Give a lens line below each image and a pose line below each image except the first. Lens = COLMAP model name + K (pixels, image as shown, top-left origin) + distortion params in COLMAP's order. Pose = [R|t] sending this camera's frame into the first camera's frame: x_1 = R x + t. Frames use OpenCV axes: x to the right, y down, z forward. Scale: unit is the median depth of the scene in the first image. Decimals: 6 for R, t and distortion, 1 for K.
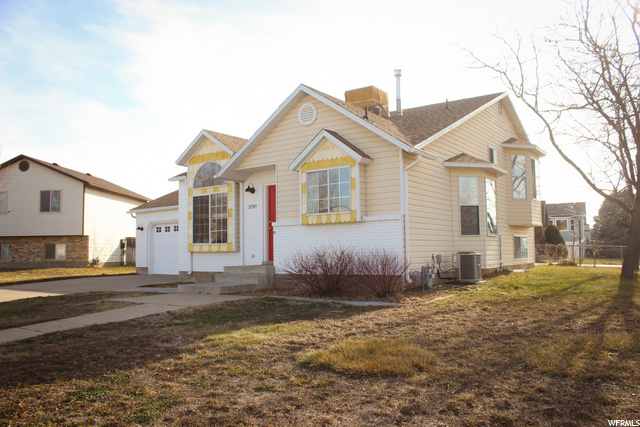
lens RADIAL K [[519.5, 0, 320.0], [0, 519.5, 213.5], [0, 0, 1]] dist [-0.103906, -0.000349]
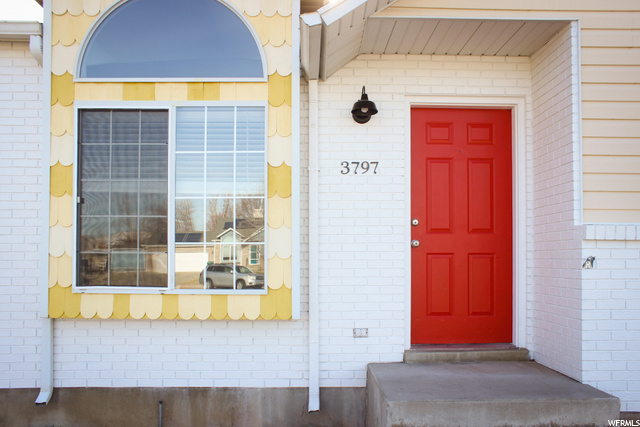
lens RADIAL K [[545.1, 0, 320.8], [0, 545.1, 247.7], [0, 0, 1]] dist [-0.018319, -0.003965]
pose [[0.805365, 0.028977, 0.592070, -0.318454], [-0.056319, 0.998027, 0.027761, 0.024523], [-0.590098, -0.055703, 0.805408, 0.725211]]
